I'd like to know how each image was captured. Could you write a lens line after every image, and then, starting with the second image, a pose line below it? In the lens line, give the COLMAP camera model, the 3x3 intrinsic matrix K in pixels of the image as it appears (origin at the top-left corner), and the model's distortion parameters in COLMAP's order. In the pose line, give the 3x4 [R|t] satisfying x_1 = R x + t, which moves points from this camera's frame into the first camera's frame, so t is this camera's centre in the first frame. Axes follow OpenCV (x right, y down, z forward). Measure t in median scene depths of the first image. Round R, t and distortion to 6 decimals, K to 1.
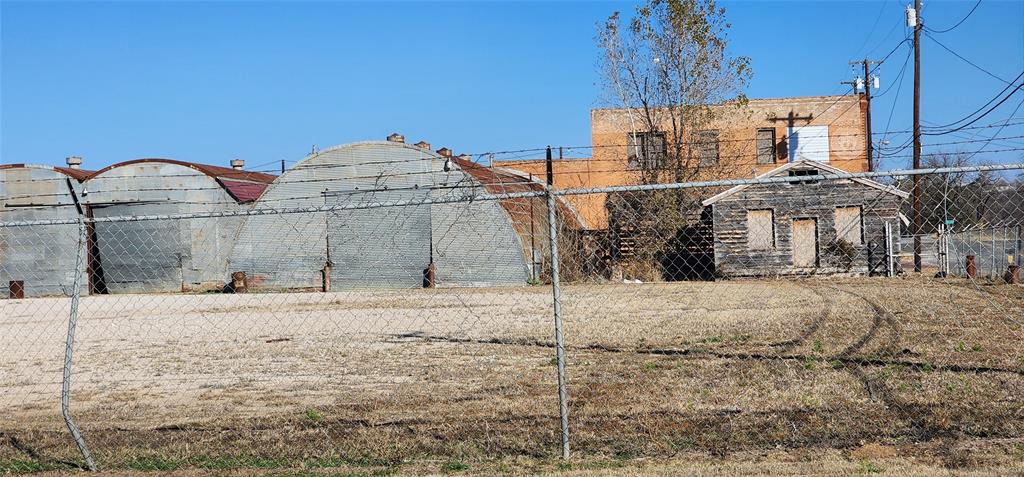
lens RADIAL K [[1939.9, 0, 473.3], [0, 1939.9, 239.7], [0, 0, 1]] dist [-0.341938, 3.626971]
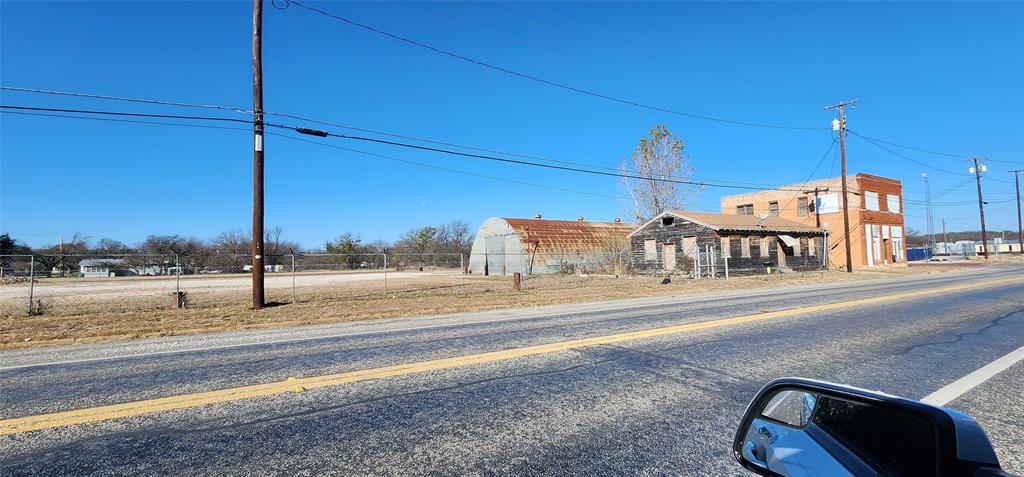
lens RADIAL K [[417.3, 0, 511.7], [0, 417.3, 227.7], [0, 0, 1]] dist [-0.000073, 0.000048]
pose [[0.634376, -0.037456, -0.772117, 0.381411], [0.002820, 0.998931, -0.046143, -0.008606], [0.773020, 0.027095, 0.633803, 0.629632]]
